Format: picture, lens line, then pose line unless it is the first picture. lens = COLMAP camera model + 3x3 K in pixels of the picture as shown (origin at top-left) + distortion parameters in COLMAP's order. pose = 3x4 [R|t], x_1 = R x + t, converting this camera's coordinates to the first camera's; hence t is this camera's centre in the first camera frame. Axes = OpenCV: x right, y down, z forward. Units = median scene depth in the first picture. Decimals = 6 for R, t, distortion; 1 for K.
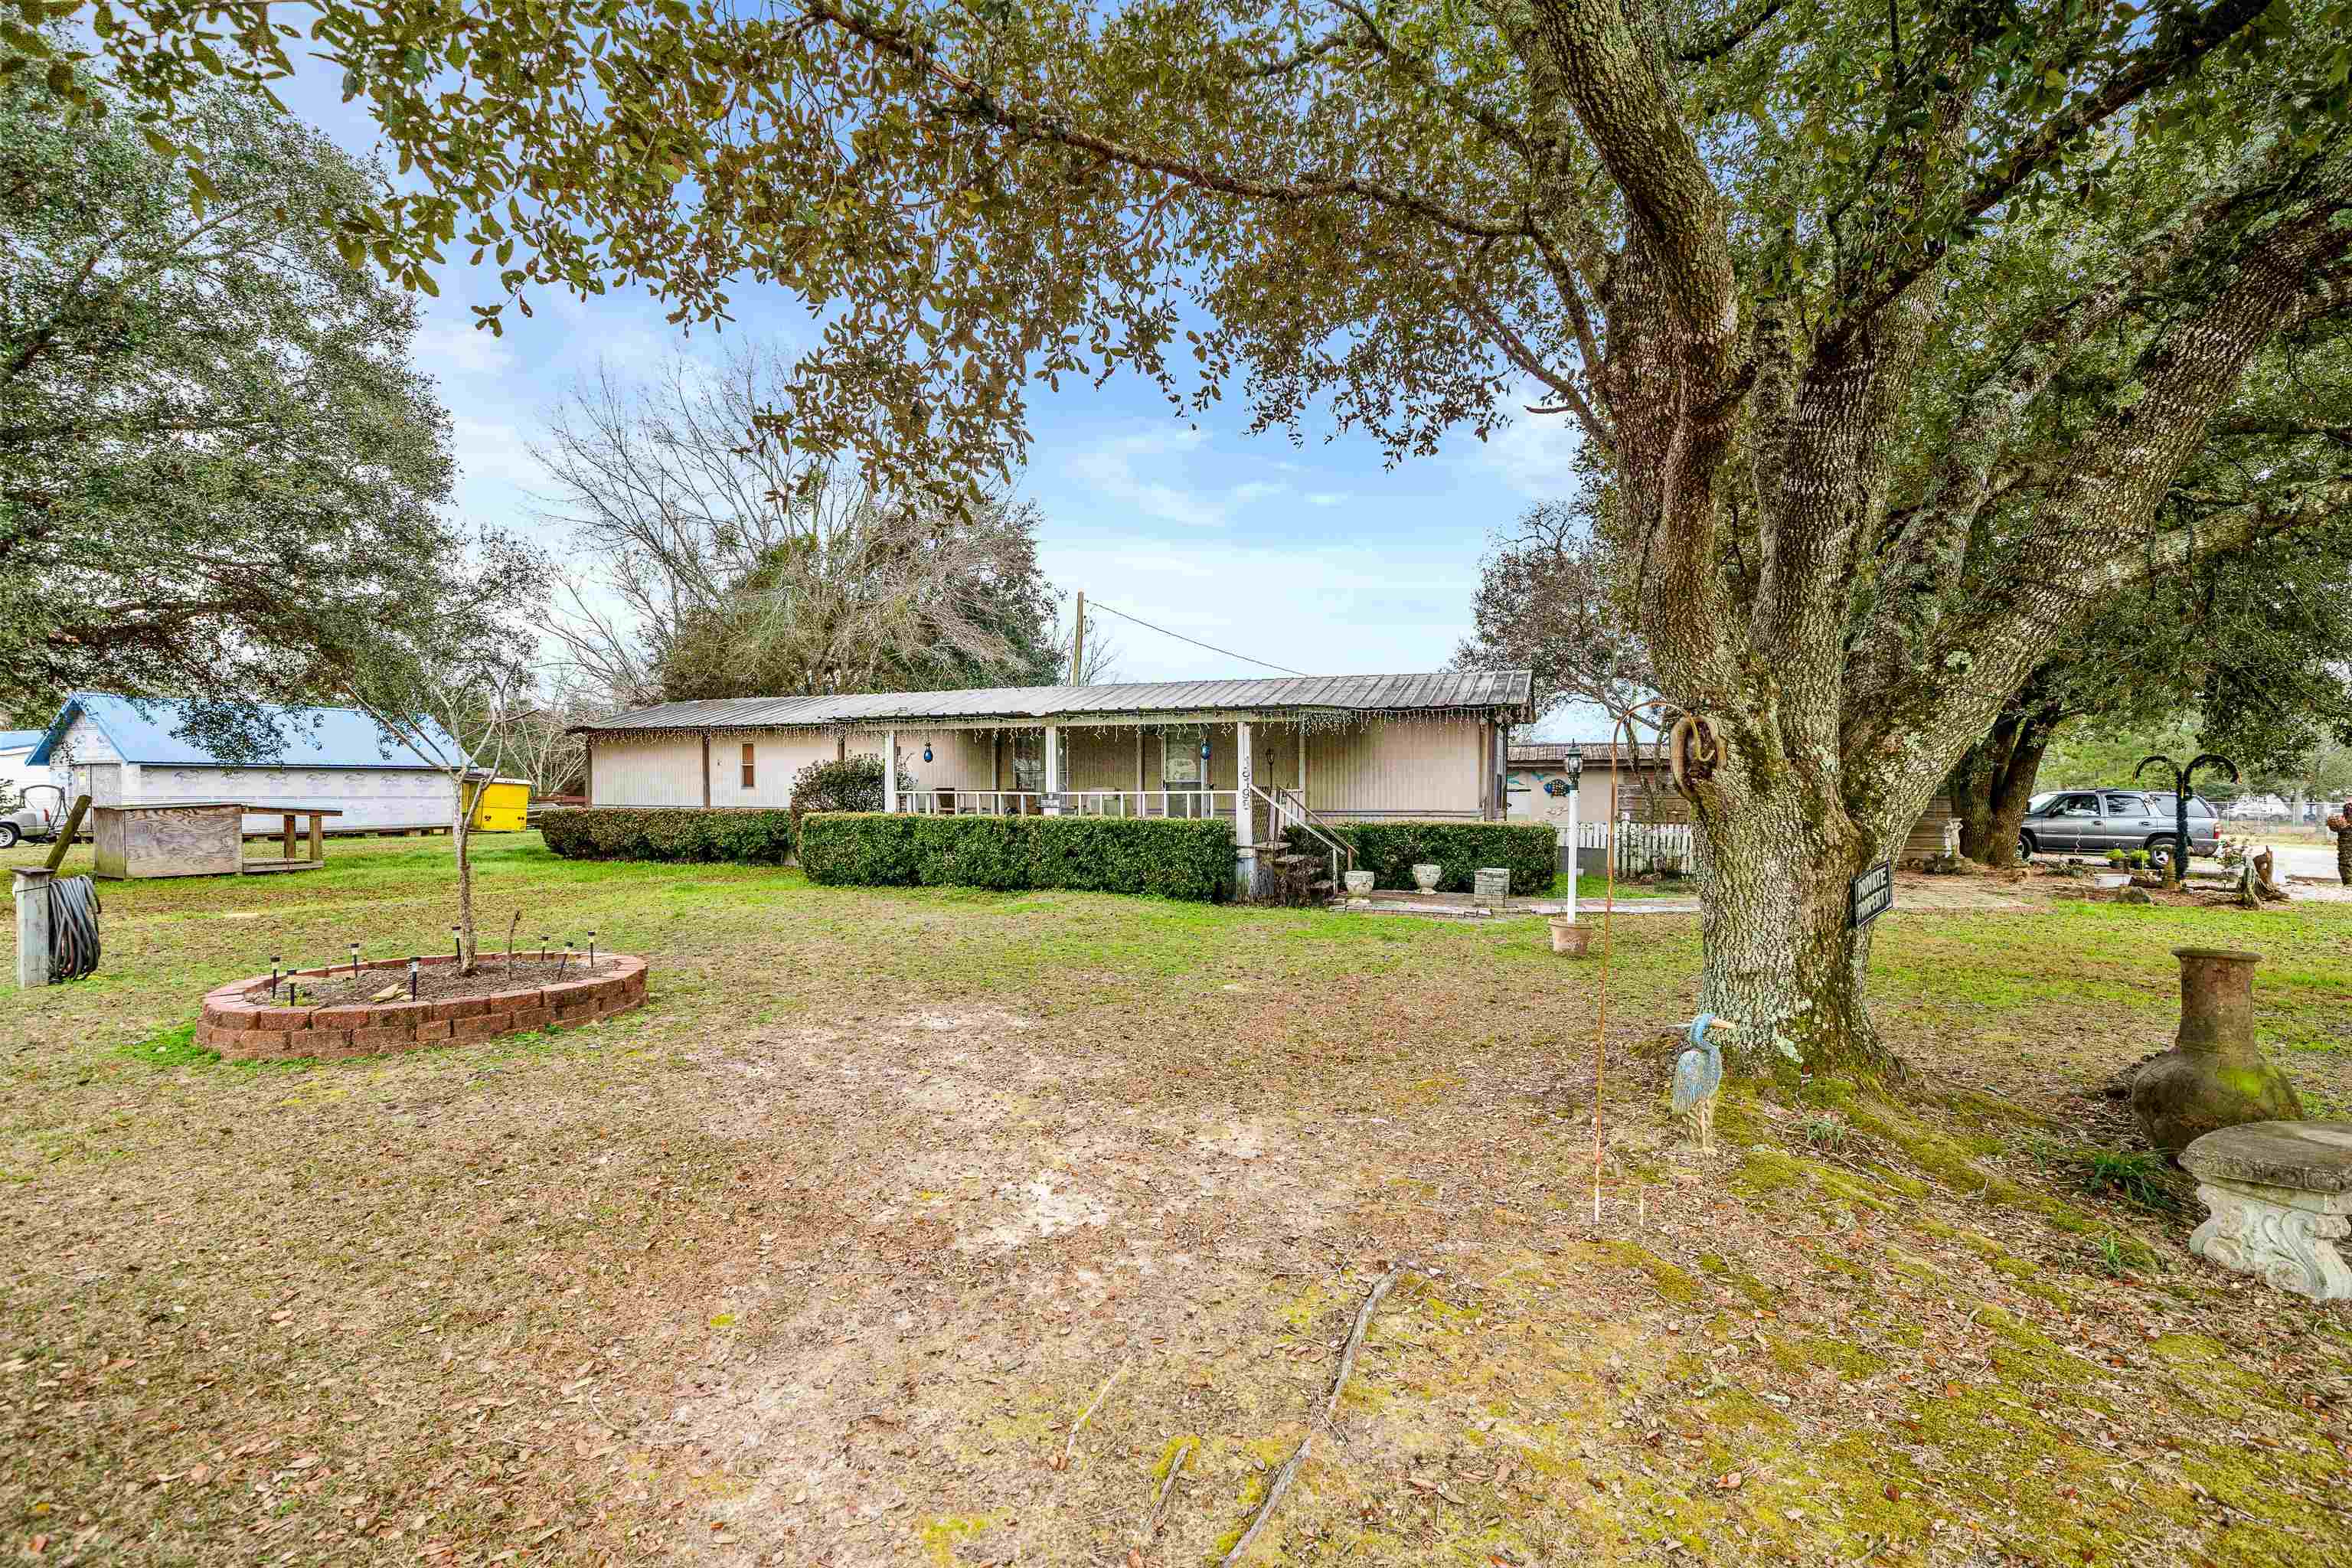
lens RADIAL K [[1006.1, 0, 1176.0], [0, 1006.1, 784.0], [0, 0, 1]] dist [0.002139, -0.000197]
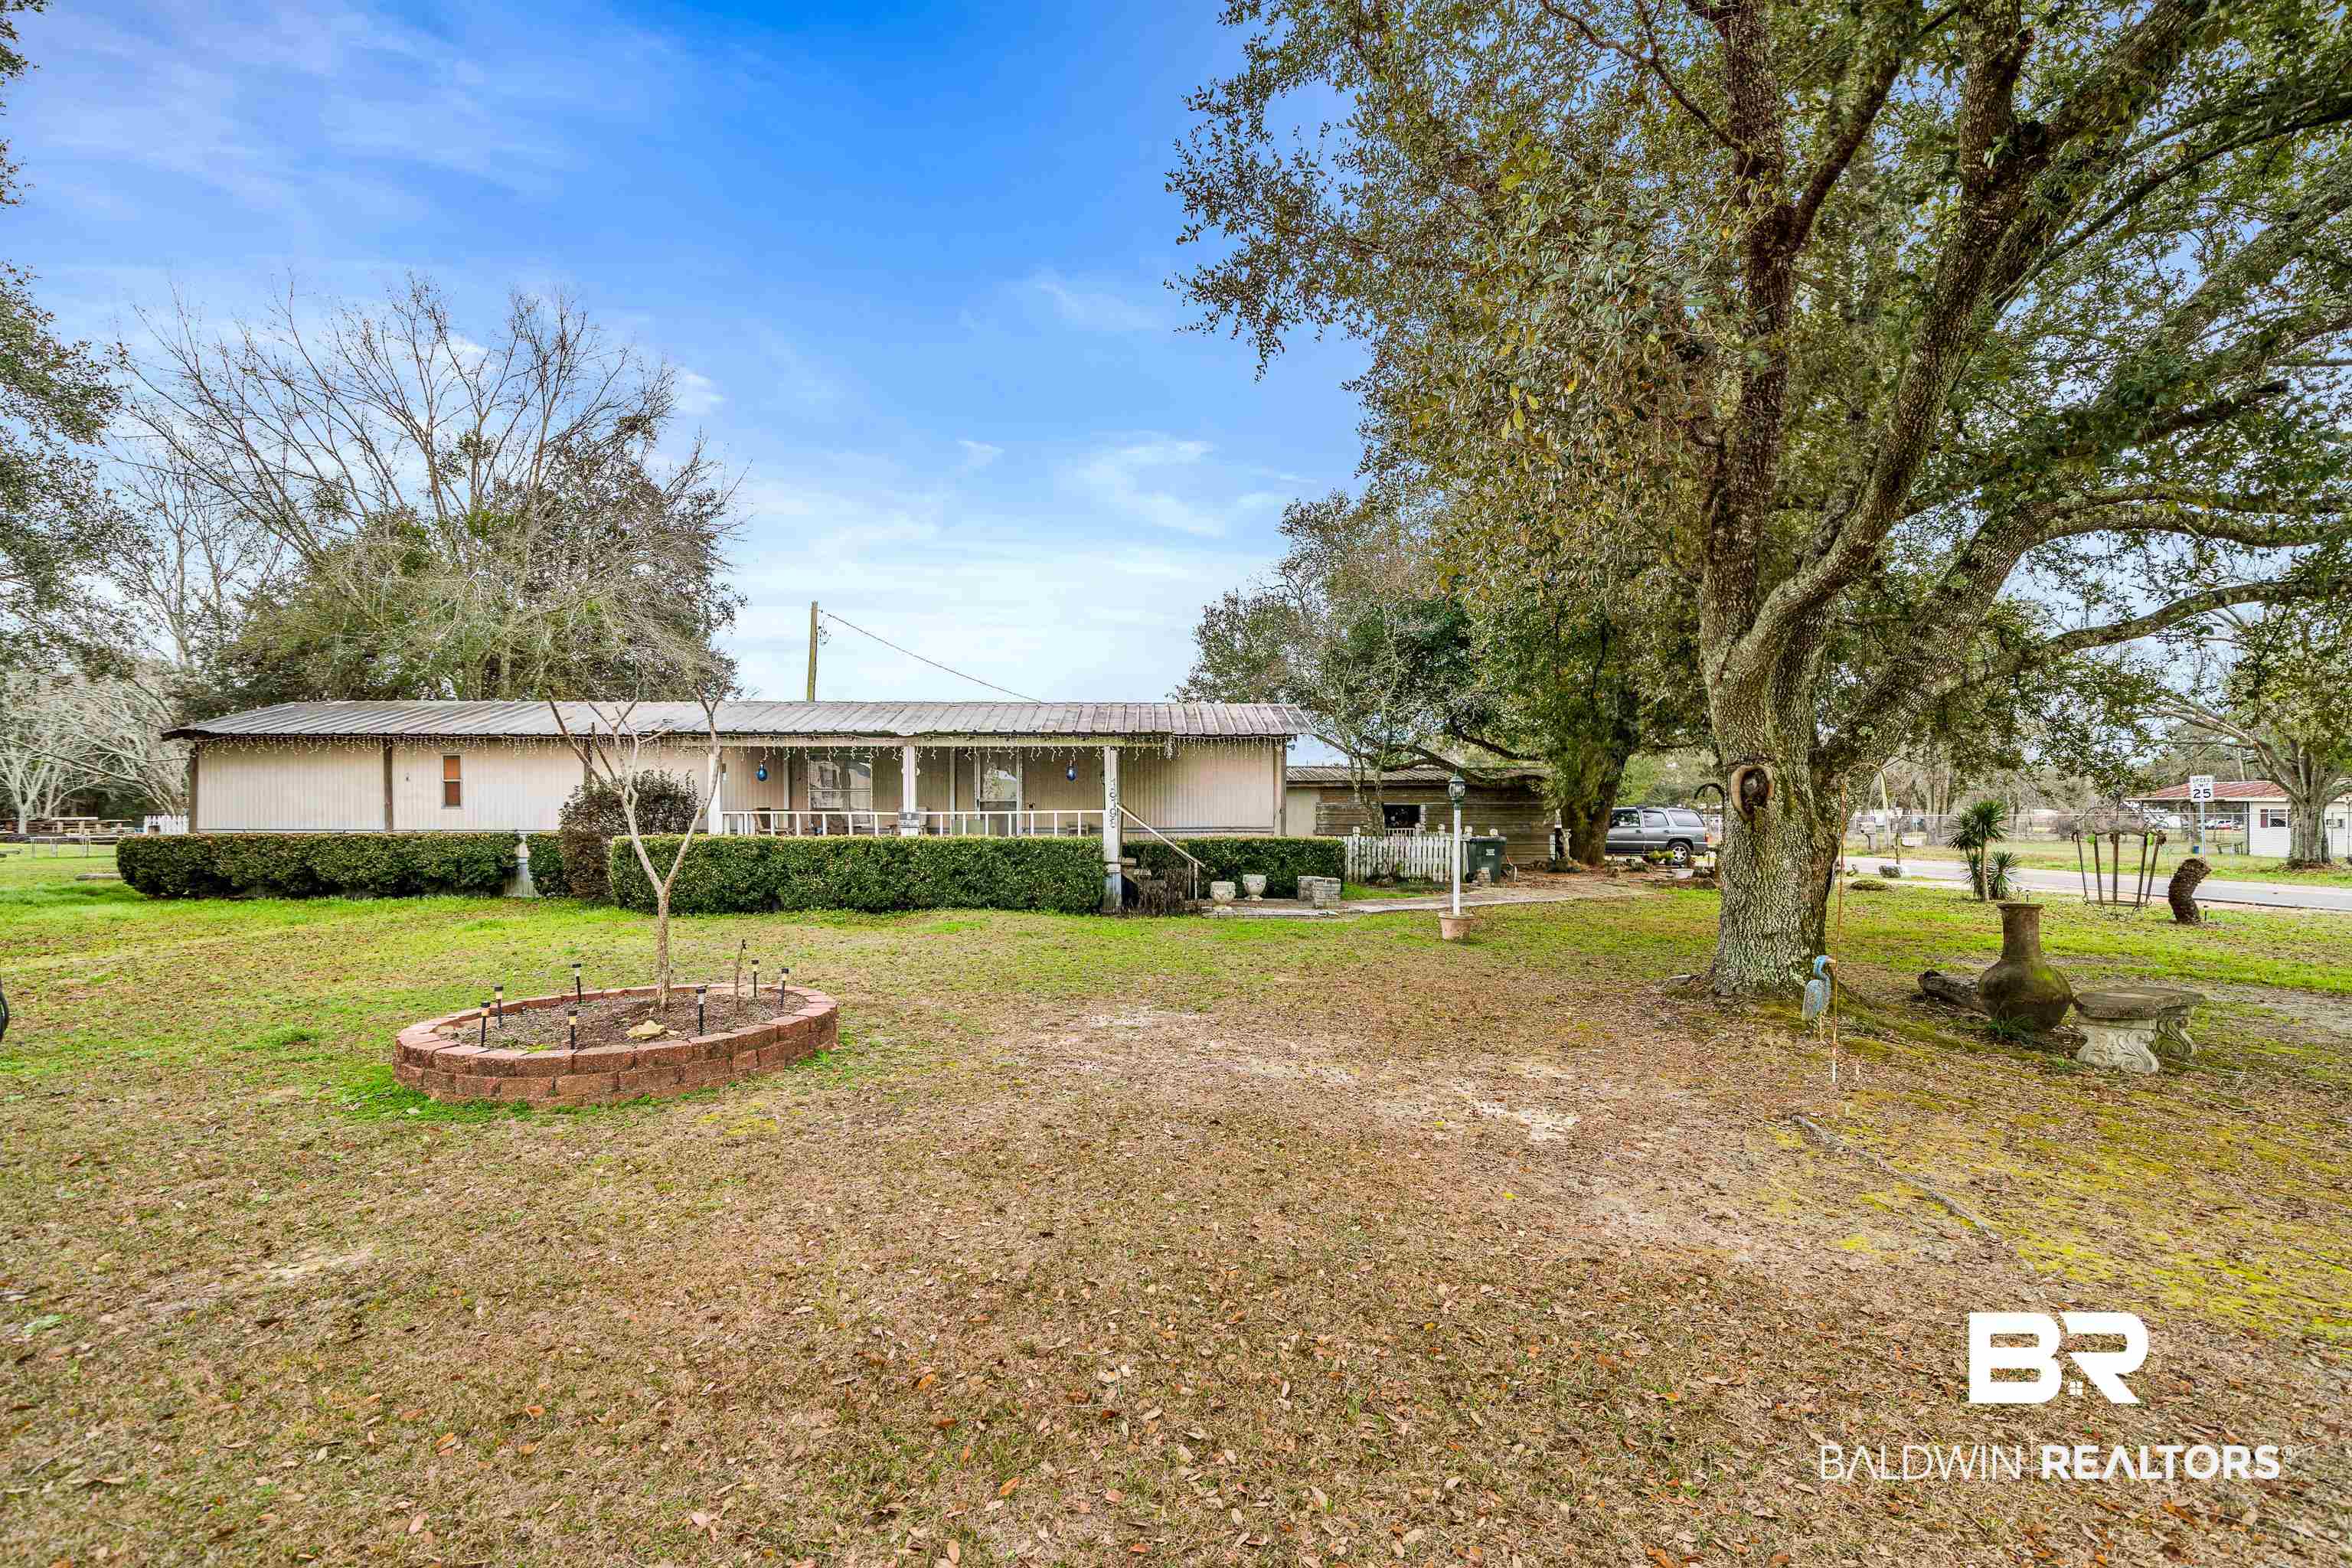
lens RADIAL K [[1006.1, 0, 1176.0], [0, 1006.1, 784.0], [0, 0, 1]] dist [0.002139, -0.000197]
pose [[0.930371, 0.006931, 0.366555, -0.270842], [-0.001006, 0.999866, -0.016351, -0.004056], [-0.366619, 0.014844, 0.930253, -0.028812]]
